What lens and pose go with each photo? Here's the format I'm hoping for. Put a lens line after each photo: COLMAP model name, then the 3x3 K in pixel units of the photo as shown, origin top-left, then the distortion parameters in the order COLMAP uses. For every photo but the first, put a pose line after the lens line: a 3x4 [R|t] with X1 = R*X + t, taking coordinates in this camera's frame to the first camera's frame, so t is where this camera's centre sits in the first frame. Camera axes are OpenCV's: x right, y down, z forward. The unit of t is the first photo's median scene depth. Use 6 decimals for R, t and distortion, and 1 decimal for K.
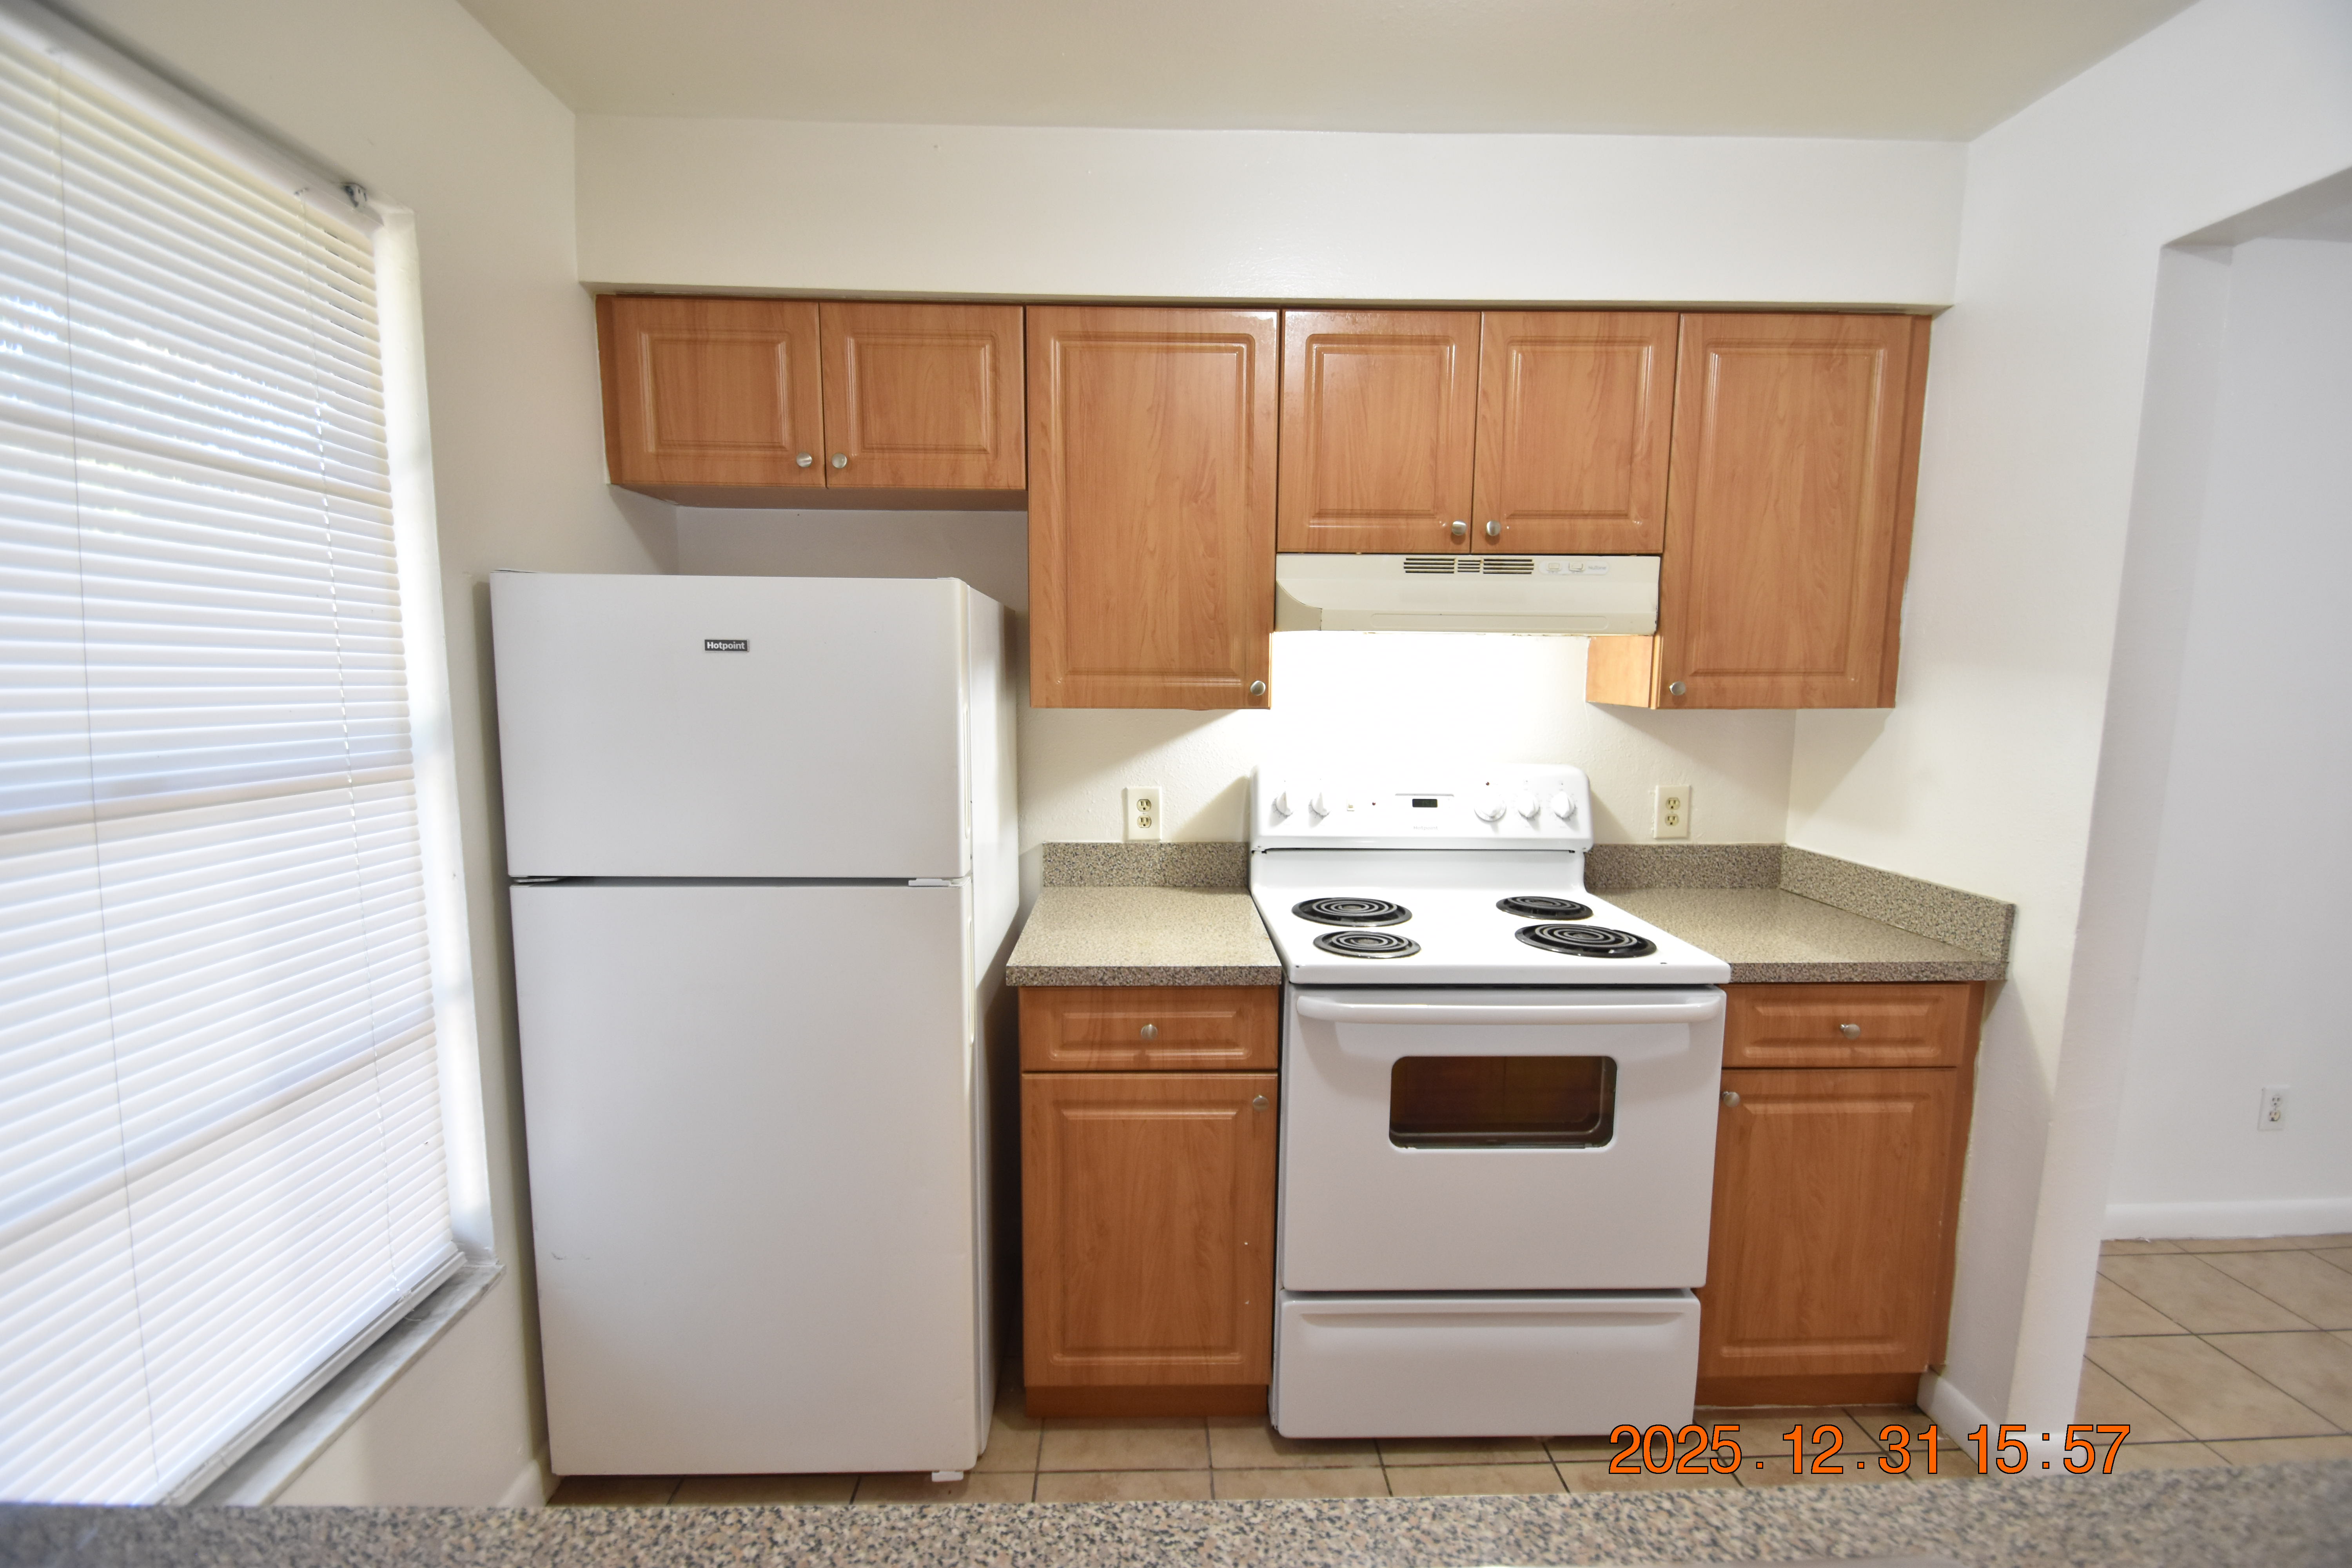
lens RADIAL K [[1029.4, 0, 1171.4], [0, 1029.4, 795.5], [0, 0, 1]] dist [0.017858, -0.018303]
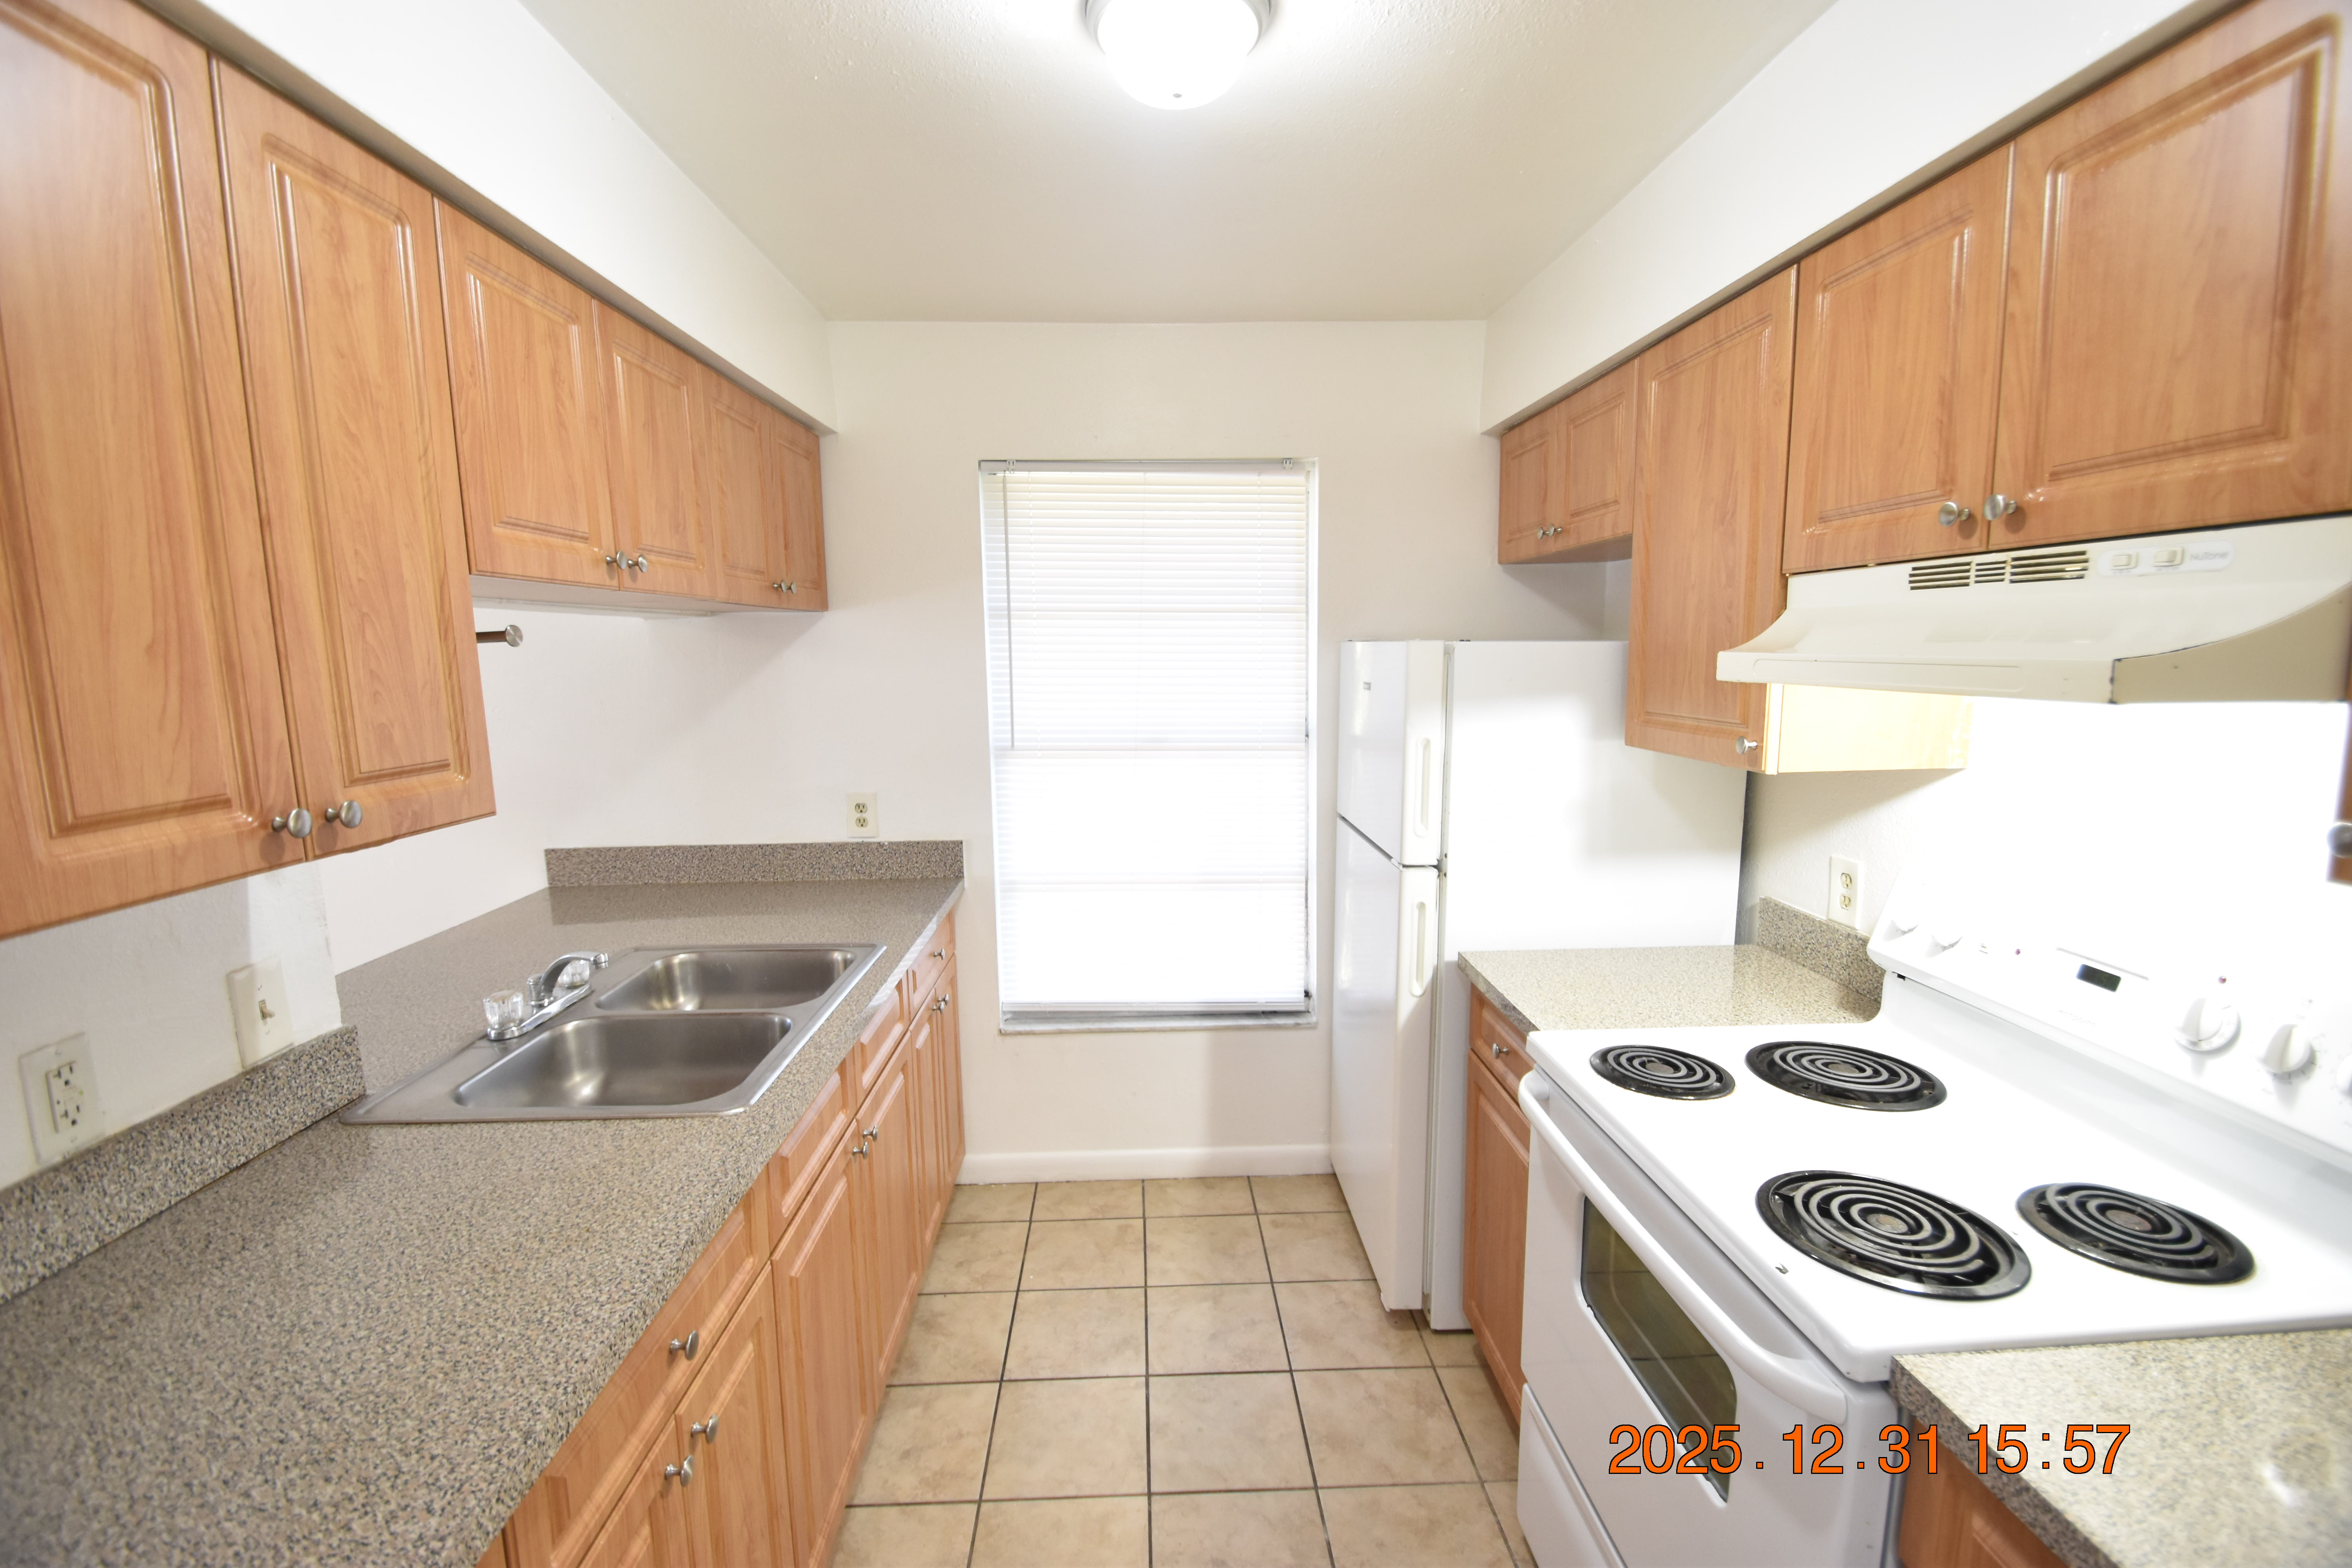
lens RADIAL K [[1029.4, 0, 1171.4], [0, 1029.4, 795.5], [0, 0, 1]] dist [0.017858, -0.018303]
pose [[0.001585, 0.136986, -0.990572, 0.895998], [-0.113792, 0.984163, 0.135918, -0.124296], [0.993503, 0.112504, 0.017147, 0.542079]]
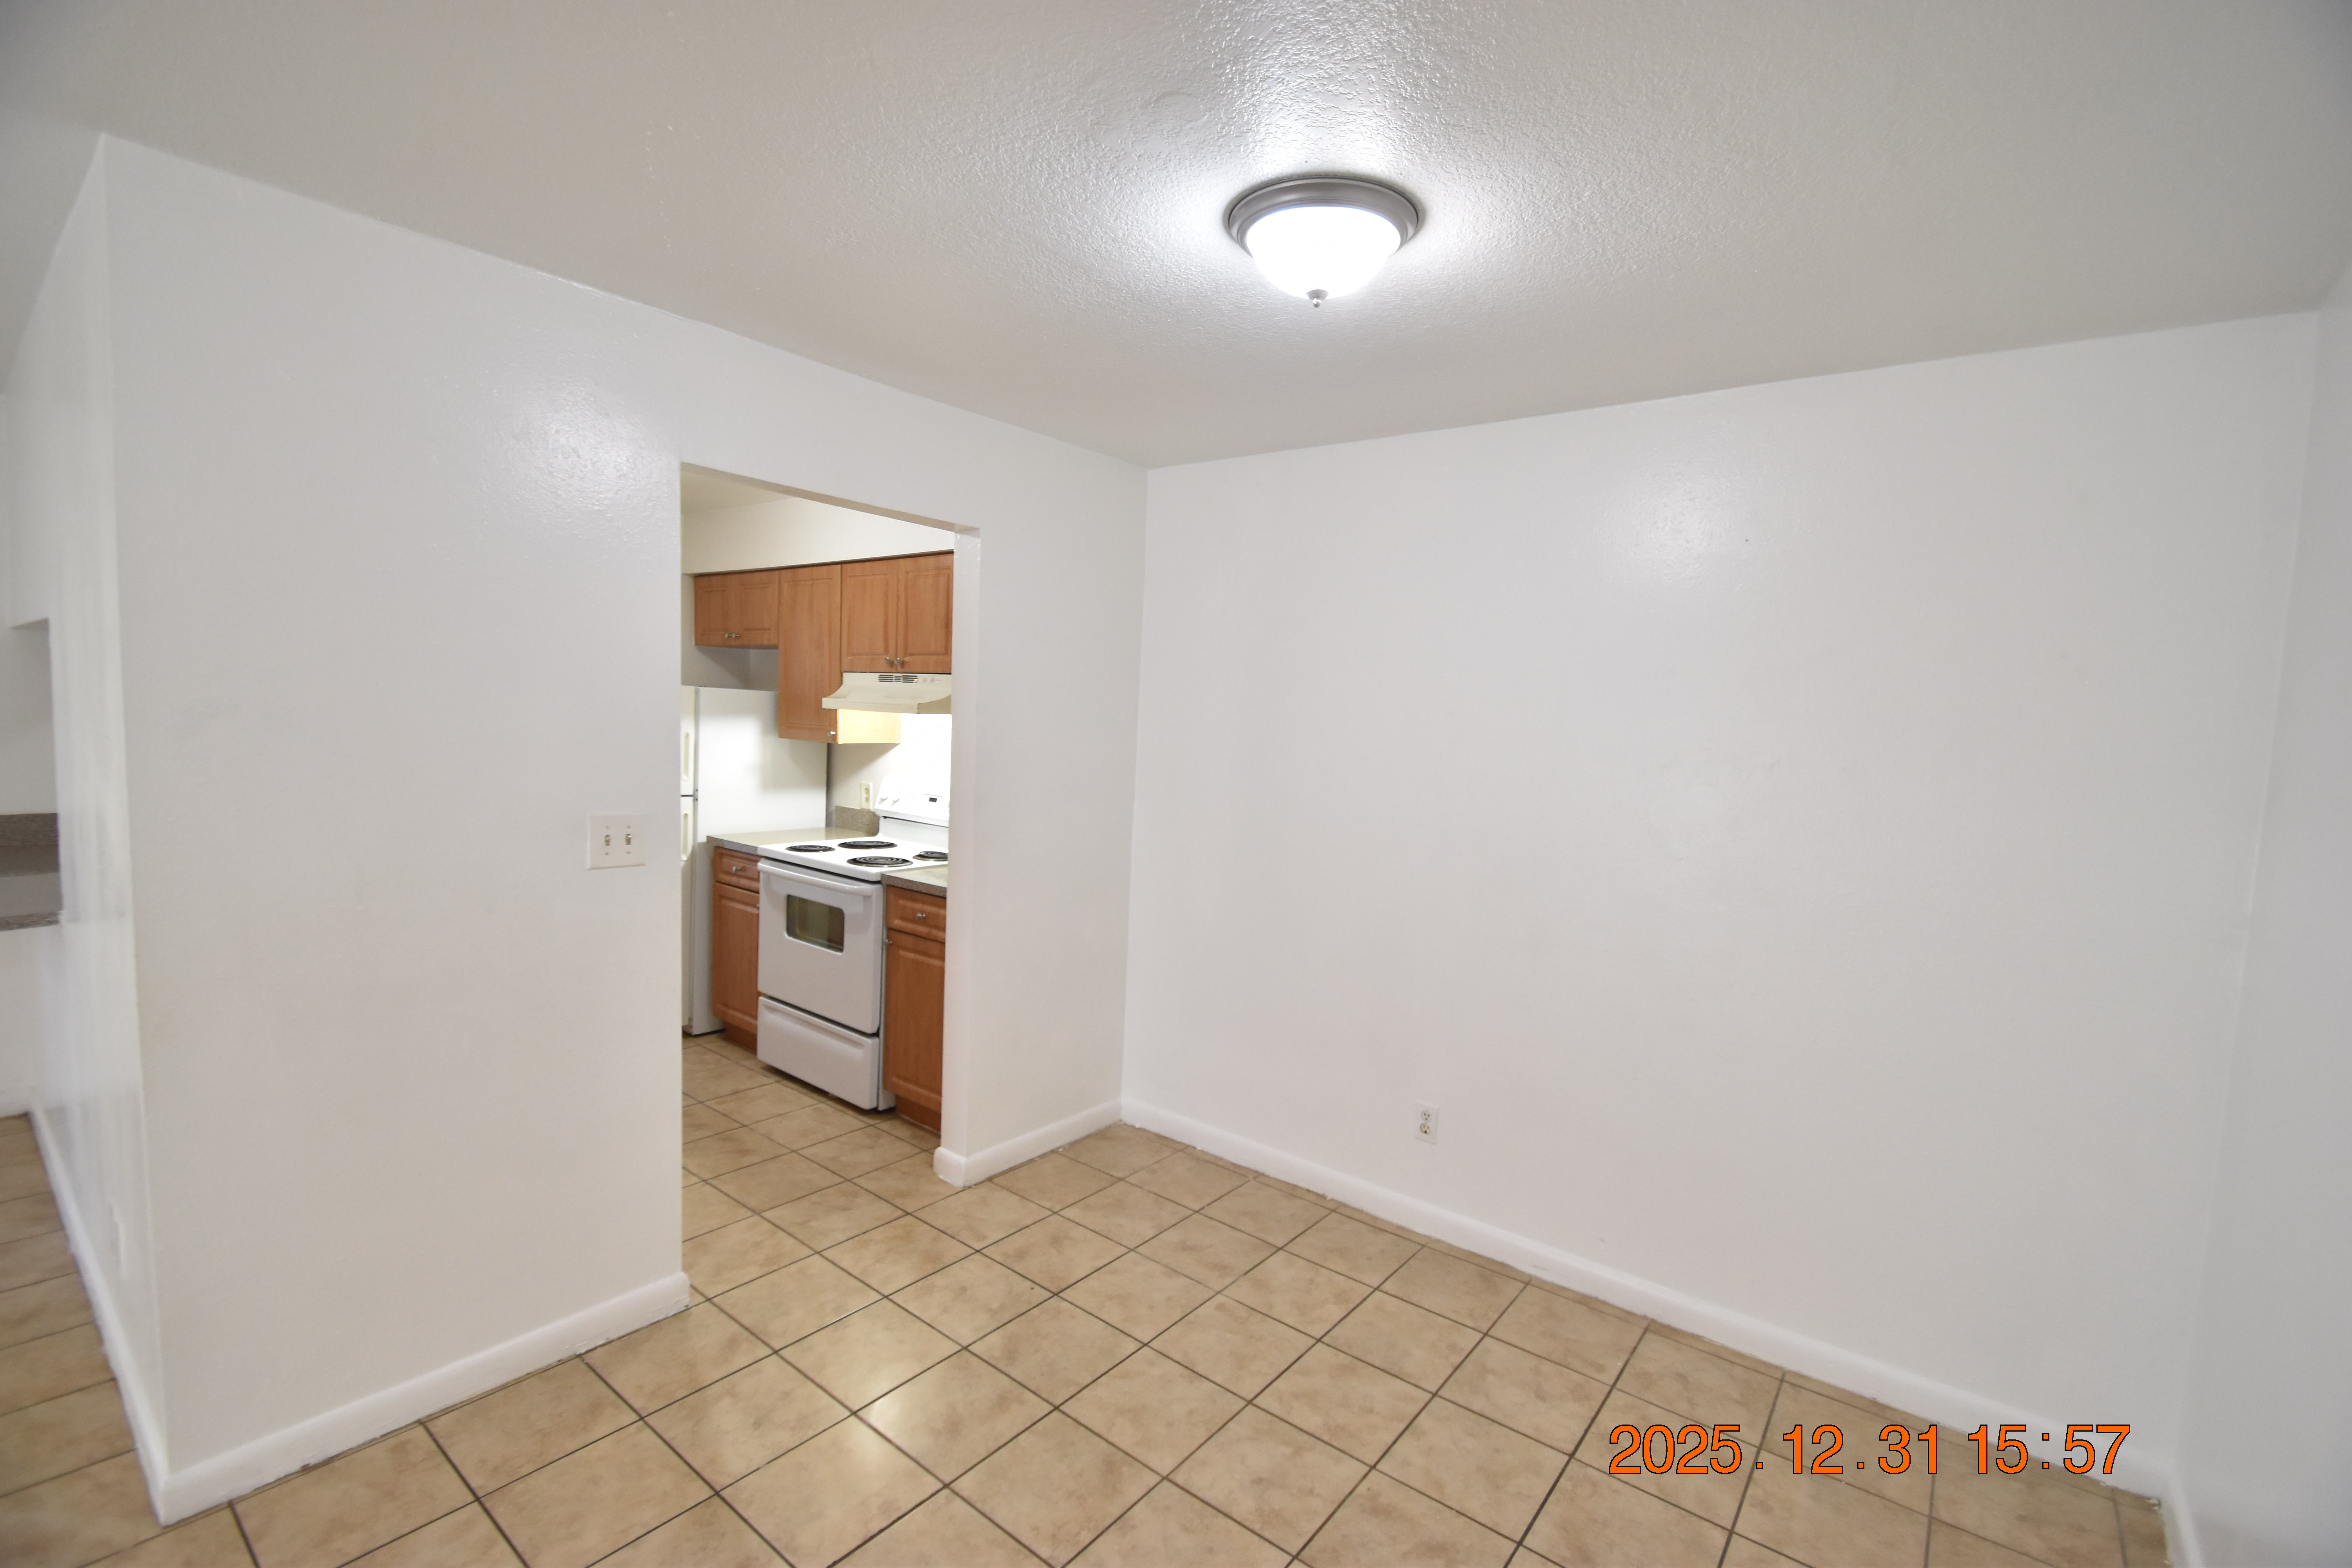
lens RADIAL K [[1029.4, 0, 1171.4], [0, 1029.4, 795.5], [0, 0, 1]] dist [0.017858, -0.018303]
pose [[0.761682, 0.081006, -0.642867, 2.043267], [-0.121996, 0.992339, -0.019502, -0.019118], [0.636362, 0.093281, 0.765729, -0.196955]]
